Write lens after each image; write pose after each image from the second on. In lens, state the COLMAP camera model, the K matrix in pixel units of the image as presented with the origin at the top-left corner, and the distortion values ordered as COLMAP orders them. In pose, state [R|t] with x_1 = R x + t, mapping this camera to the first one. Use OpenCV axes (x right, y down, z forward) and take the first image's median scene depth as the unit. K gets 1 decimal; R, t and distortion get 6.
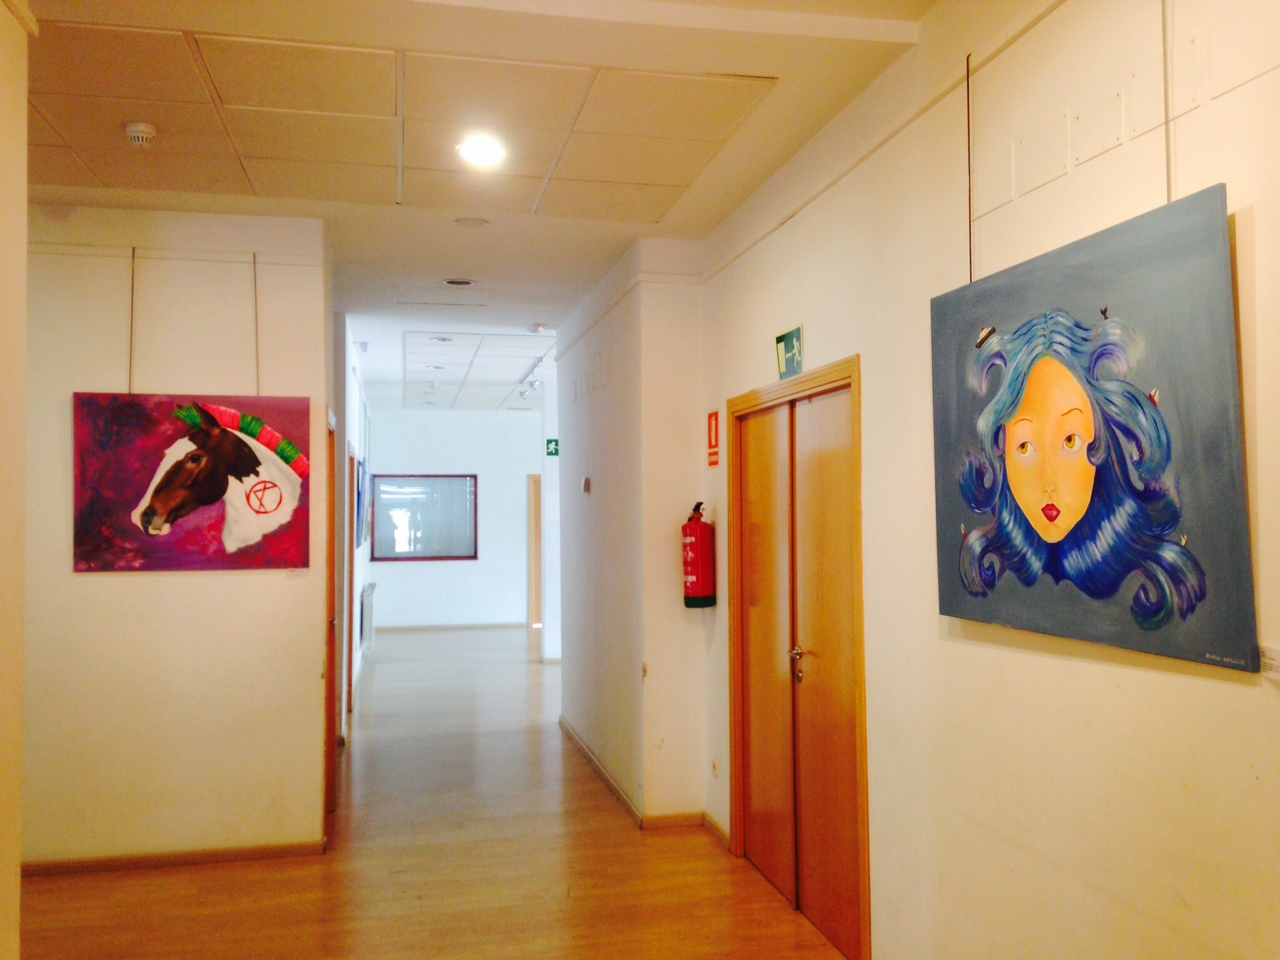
lens RADIAL K [[1164.5, 0, 645.8], [0, 1164.5, 476.7], [0, 0, 1]] dist [0.158896, -0.163964]
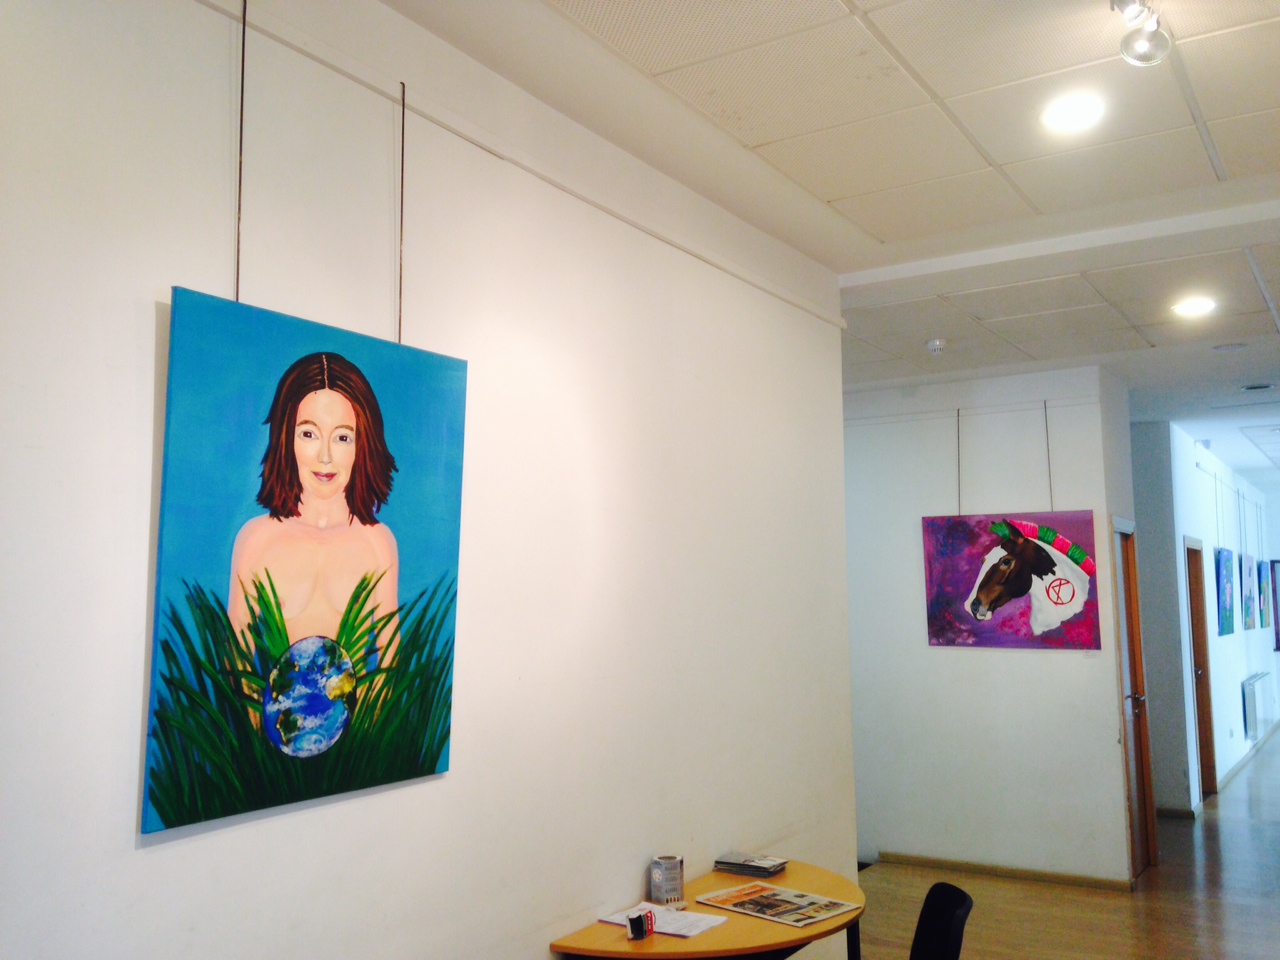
lens RADIAL K [[1164.5, 0, 640.1], [0, 1164.5, 479.2], [0, 0, 1]] dist [0.158896, -0.163964]
pose [[0.715813, -0.072161, -0.694553, 0.245193], [0.027024, 0.996764, -0.075709, -0.018493], [0.697769, 0.035424, 0.715447, -0.222750]]
